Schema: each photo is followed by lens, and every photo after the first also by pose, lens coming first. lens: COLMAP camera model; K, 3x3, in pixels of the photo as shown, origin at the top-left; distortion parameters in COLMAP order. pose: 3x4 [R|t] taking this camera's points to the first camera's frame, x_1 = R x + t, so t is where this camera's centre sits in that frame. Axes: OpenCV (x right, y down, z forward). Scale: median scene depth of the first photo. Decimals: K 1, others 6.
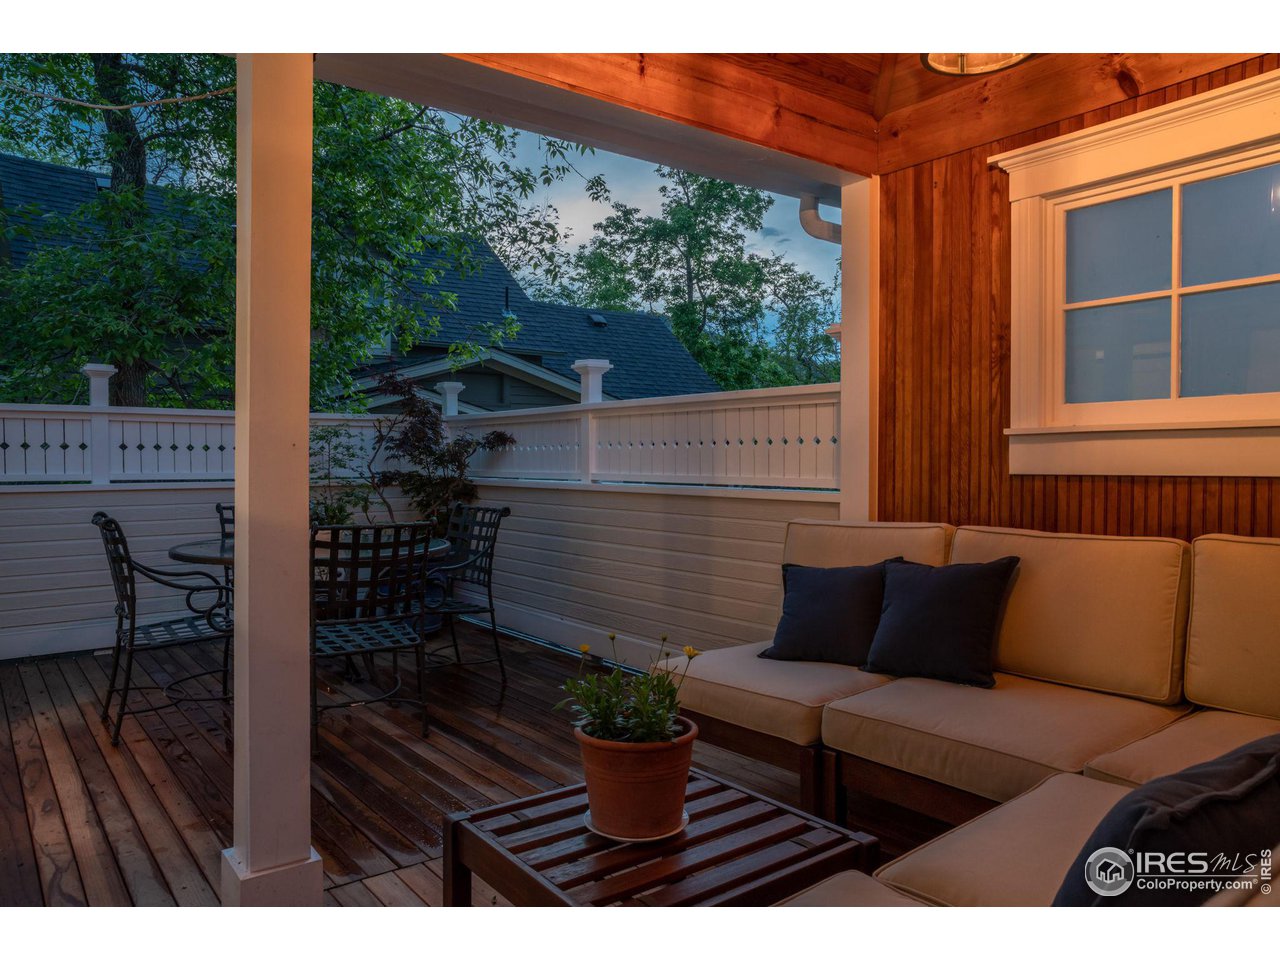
lens RADIAL K [[2177.9, 0, 641.0], [0, 2177.9, 580.2], [0, 0, 1]] dist [-0.197509, 1.823031]
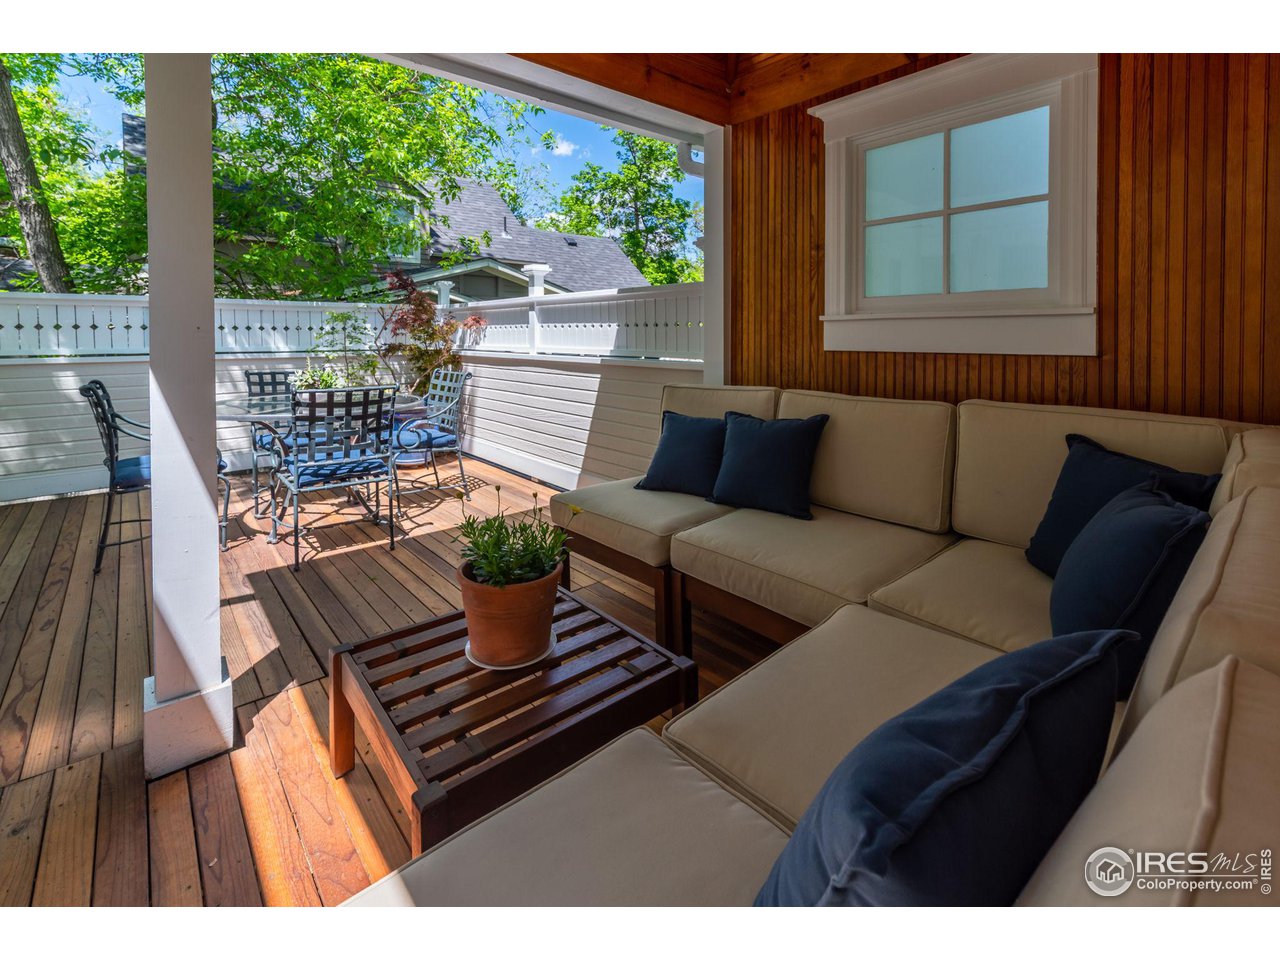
lens RADIAL K [[2177.9, 0, 641.0], [0, 2177.9, 580.2], [0, 0, 1]] dist [-0.197509, 1.823031]
pose [[0.994167, -0.010317, 0.107353, -0.085846], [0.004865, 0.998691, 0.050925, 0.023385], [-0.107738, -0.050106, 0.992916, -0.313375]]
